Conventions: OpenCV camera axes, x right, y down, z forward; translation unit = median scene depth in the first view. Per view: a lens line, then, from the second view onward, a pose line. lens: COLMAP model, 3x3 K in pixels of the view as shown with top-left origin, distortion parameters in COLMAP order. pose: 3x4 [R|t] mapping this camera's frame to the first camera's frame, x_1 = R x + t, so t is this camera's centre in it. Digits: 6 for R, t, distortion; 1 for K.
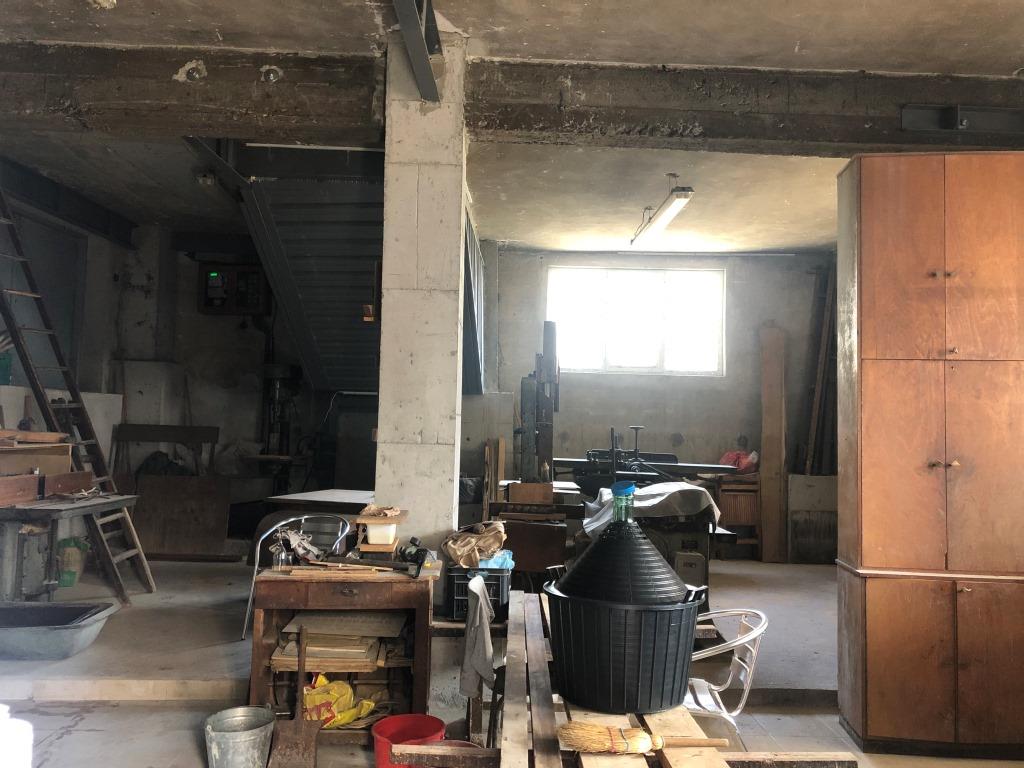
lens RADIAL K [[846.3, 0, 506.1], [0, 846.3, 382.7], [0, 0, 1]] dist [0.015133, 0.006075]
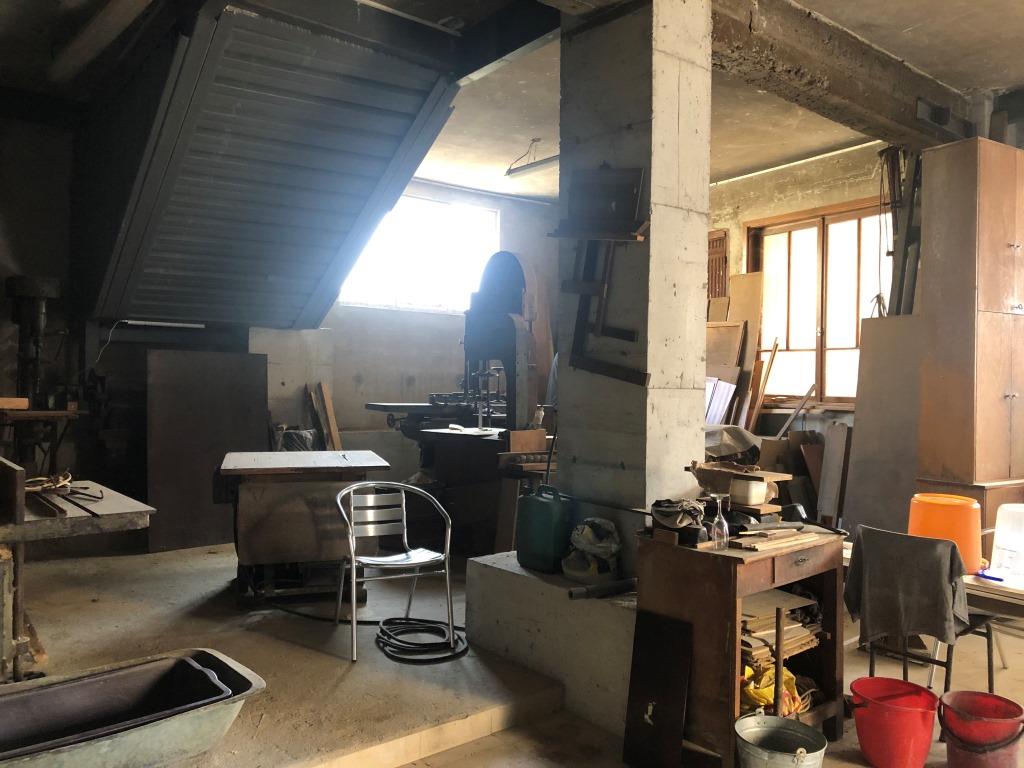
lens RADIAL K [[846.3, 0, 507.5], [0, 846.3, 383.6], [0, 0, 1]] dist [0.015133, 0.006075]
pose [[0.773361, -0.015864, 0.633768, -0.742246], [-0.029292, 0.997725, 0.060717, 0.018309], [-0.633289, -0.065520, 0.771137, 0.414157]]
